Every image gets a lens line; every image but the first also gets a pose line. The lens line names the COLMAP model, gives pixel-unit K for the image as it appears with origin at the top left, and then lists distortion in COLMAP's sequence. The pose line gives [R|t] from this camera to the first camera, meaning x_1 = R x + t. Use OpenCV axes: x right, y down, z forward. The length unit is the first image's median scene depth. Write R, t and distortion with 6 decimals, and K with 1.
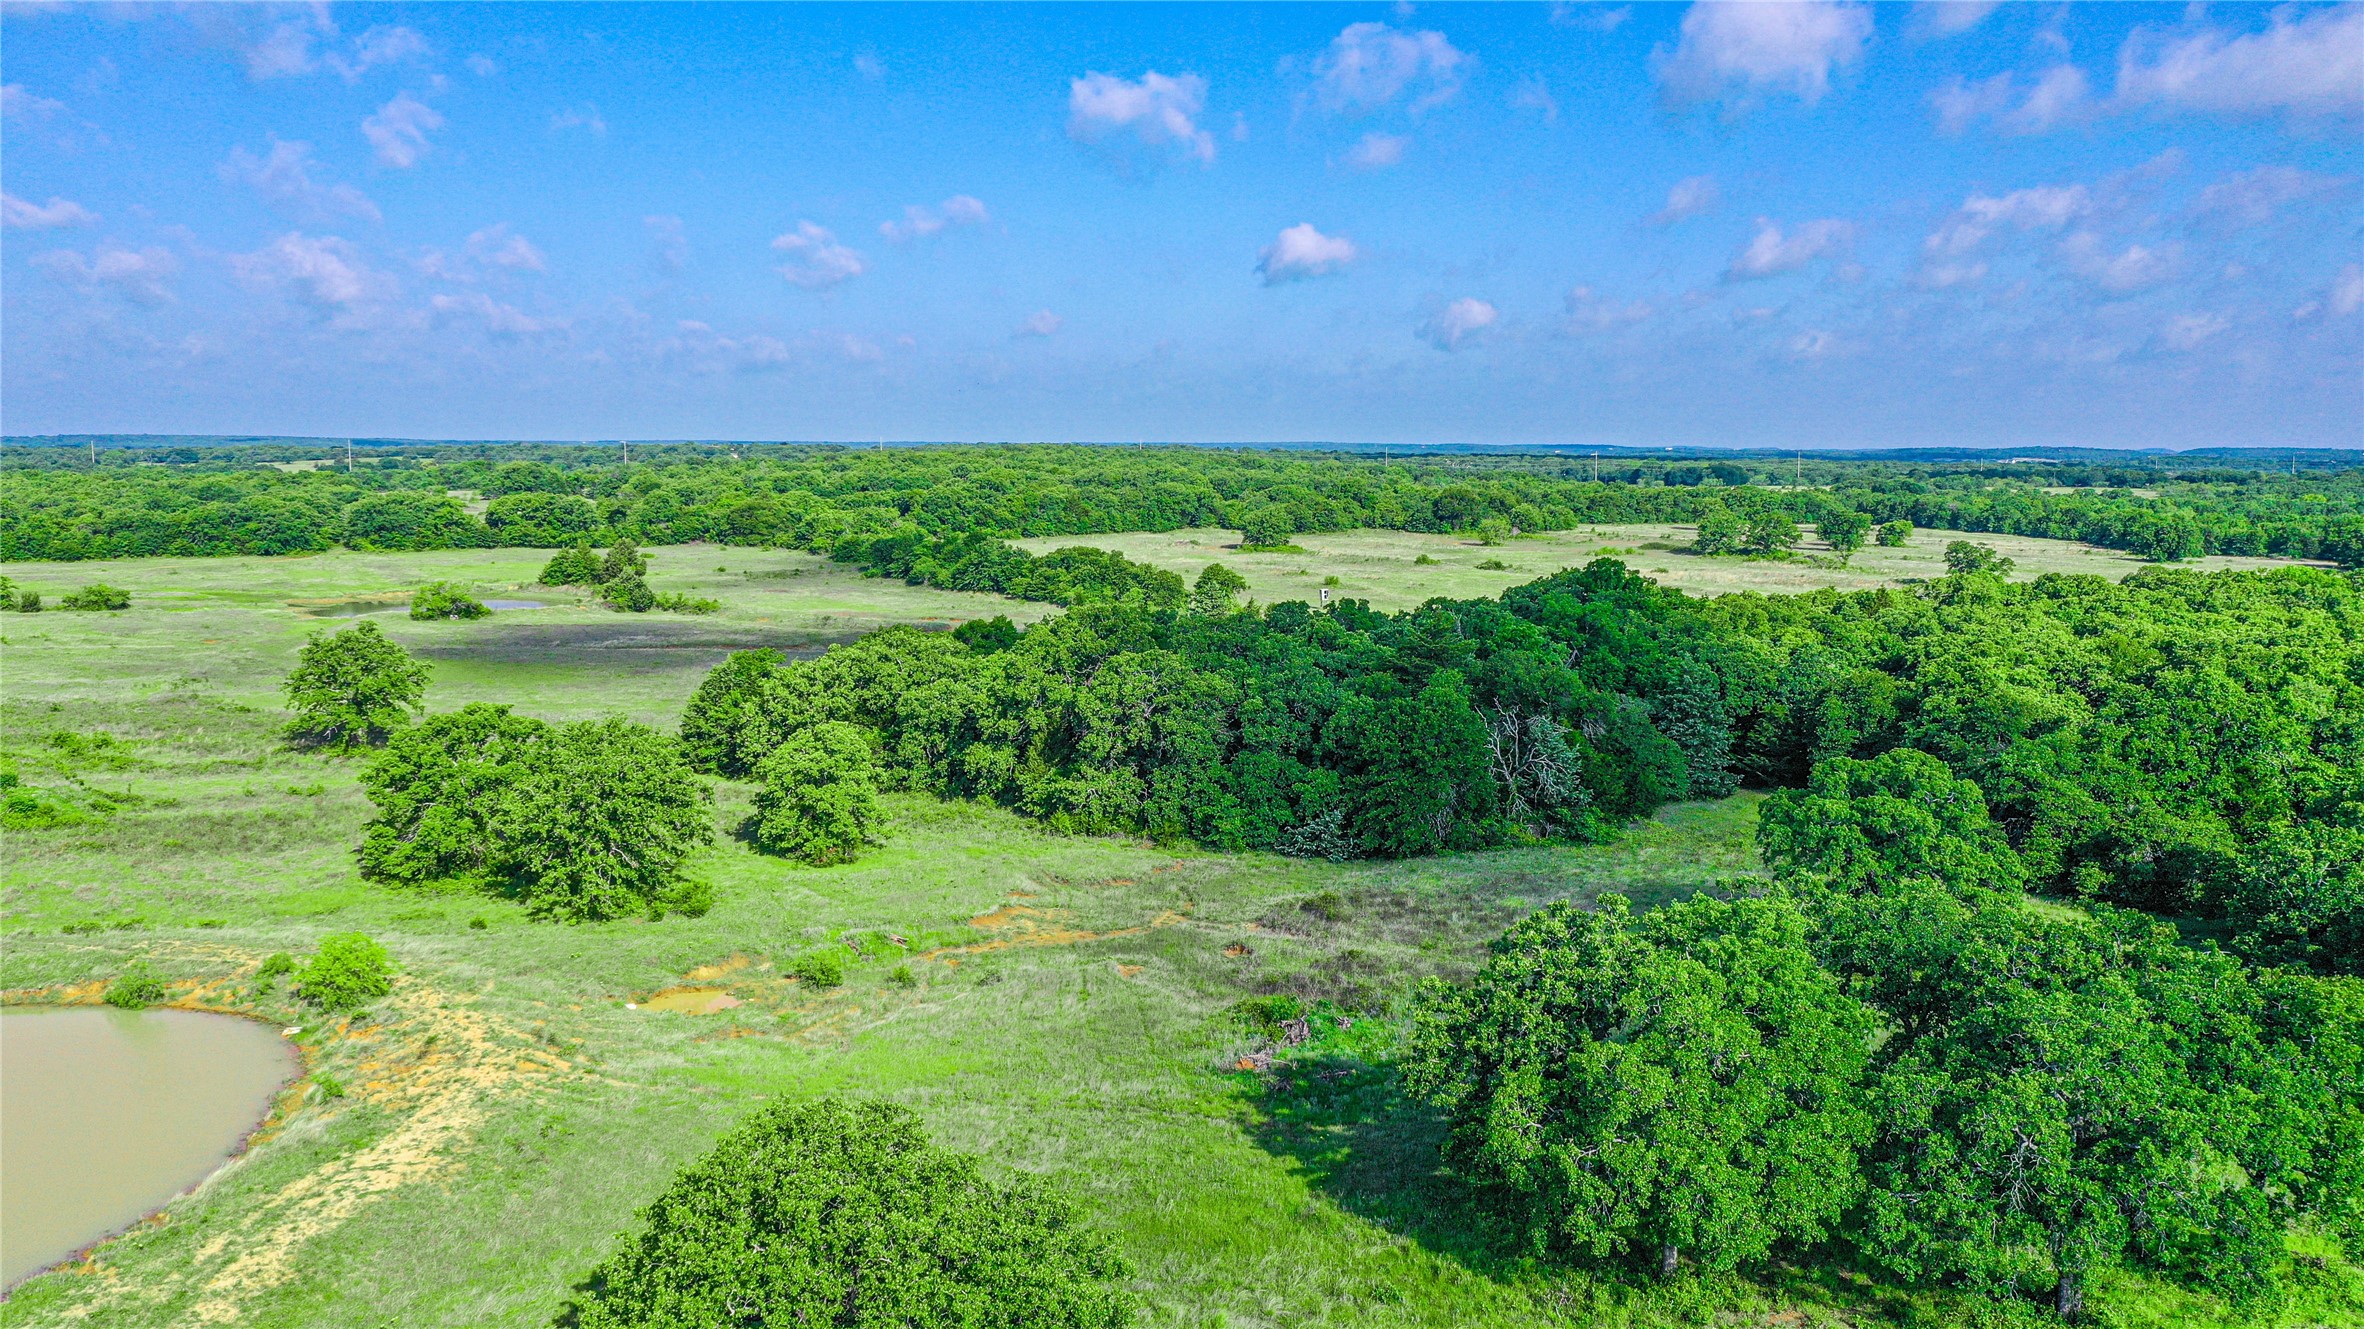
lens RADIAL K [[1892.2, 0, 1185.8], [0, 1892.2, 672.4], [0, 0, 1]] dist [0.004736, 0.003174]
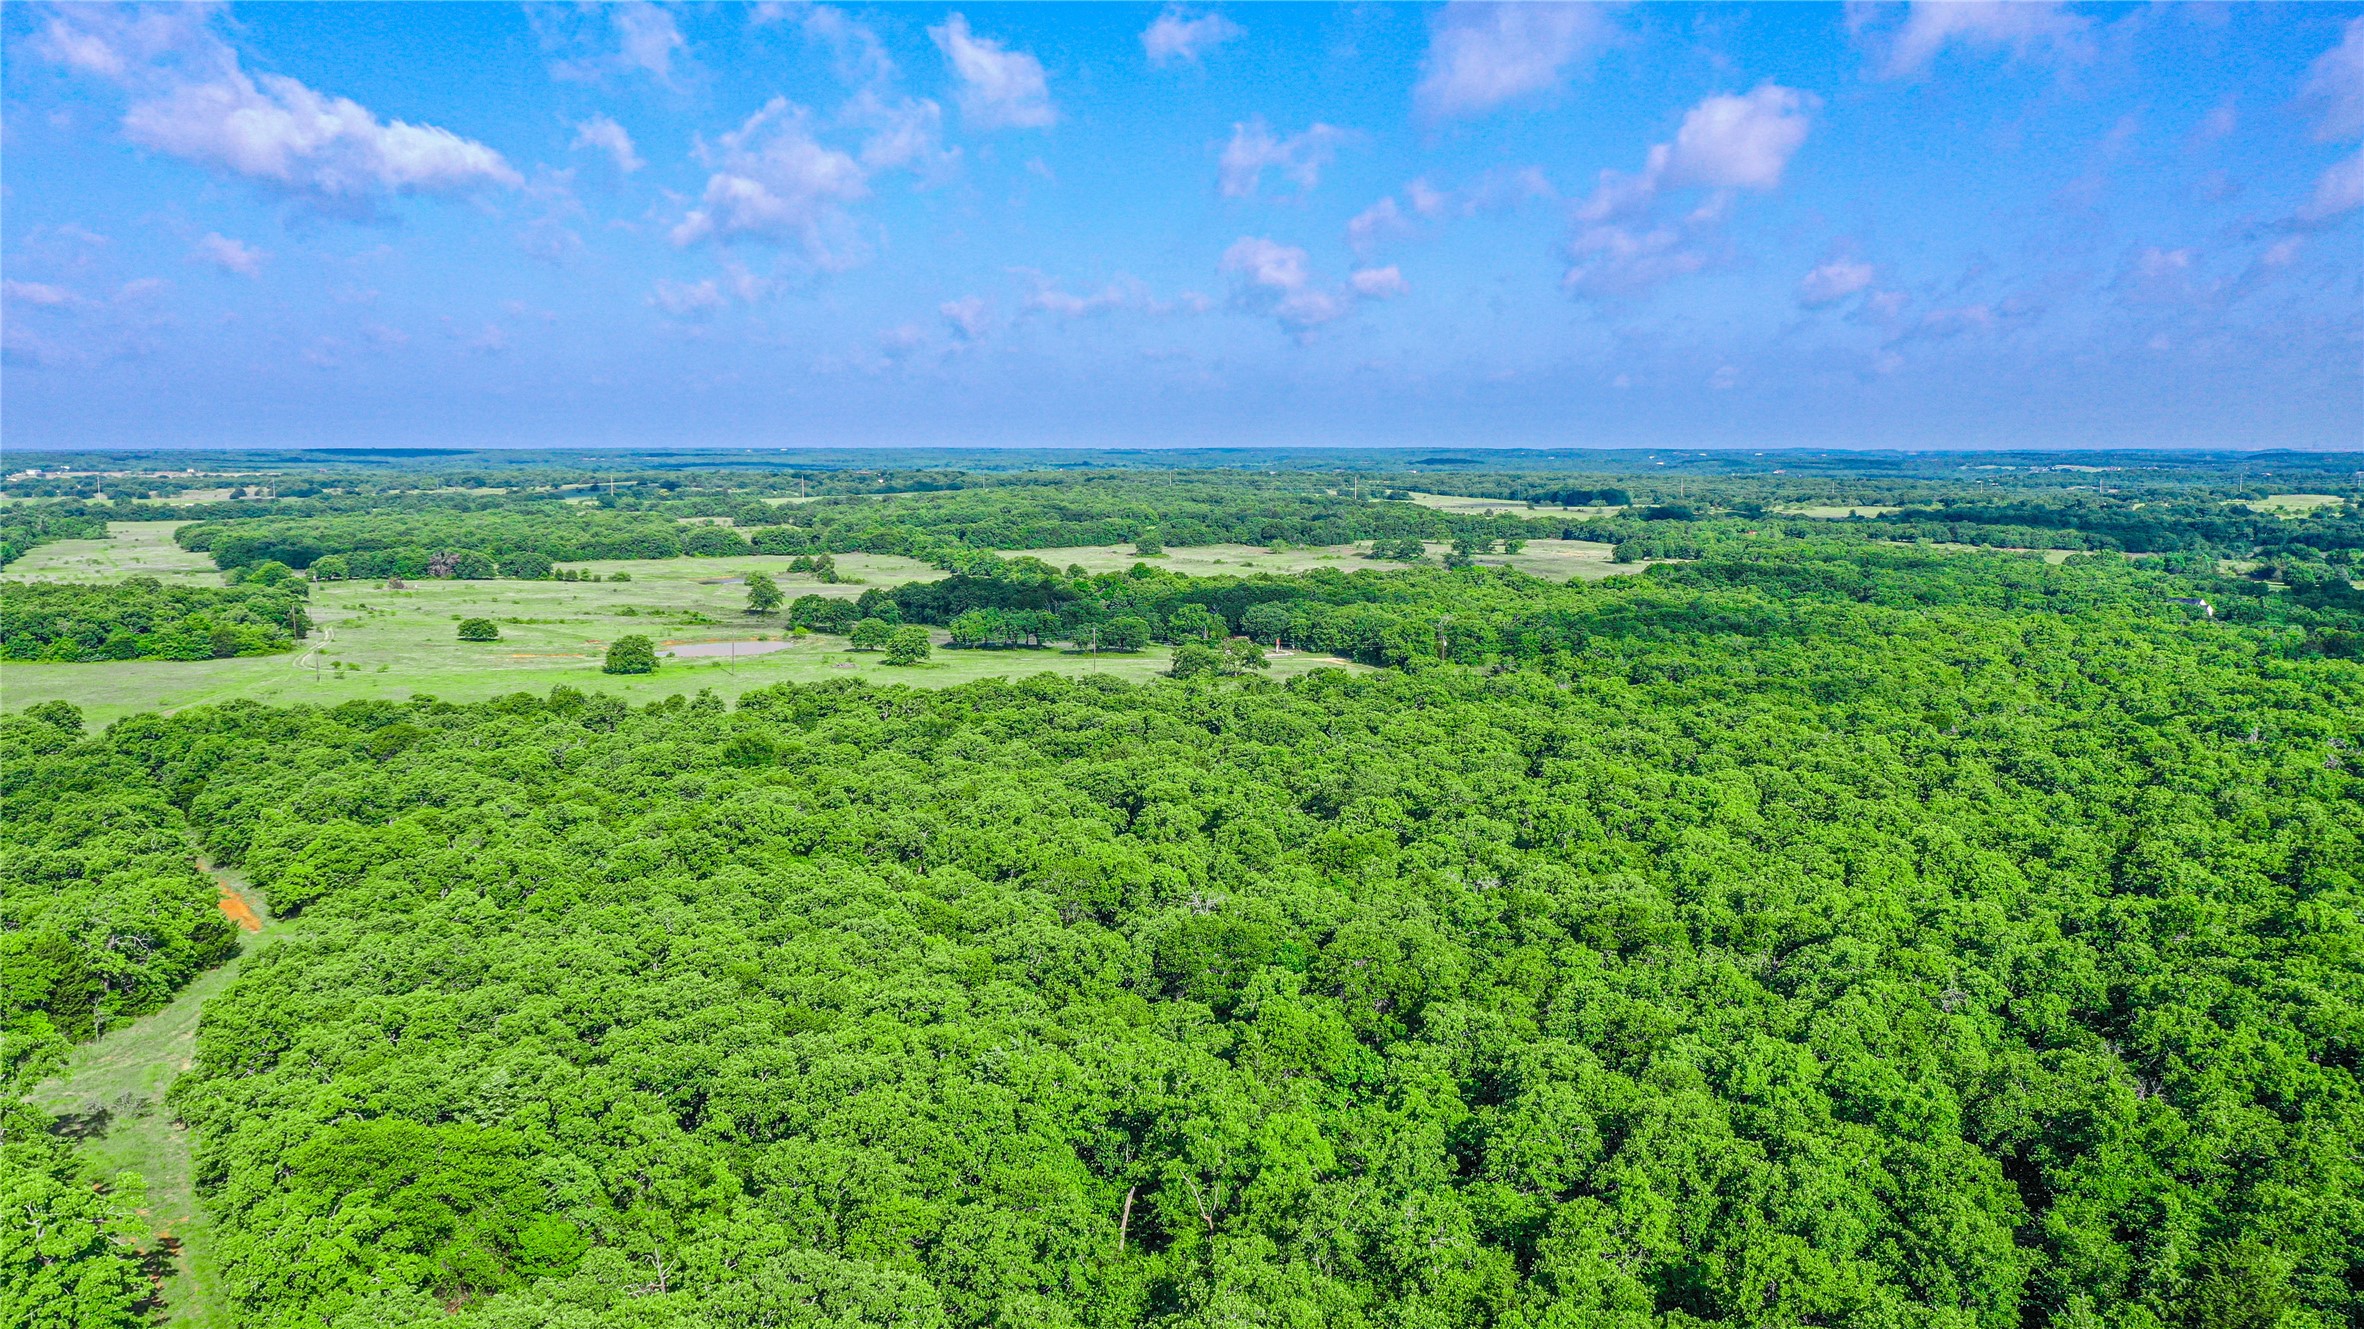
lens RADIAL K [[1892.2, 0, 1187.5], [0, 1892.2, 667.6], [0, 0, 1]] dist [0.004736, 0.003174]
pose [[0.997060, 0.004686, -0.076475, 0.681065], [-0.004827, 0.999987, -0.001648, 0.151887], [0.076466, 0.002012, 0.997070, -2.686135]]
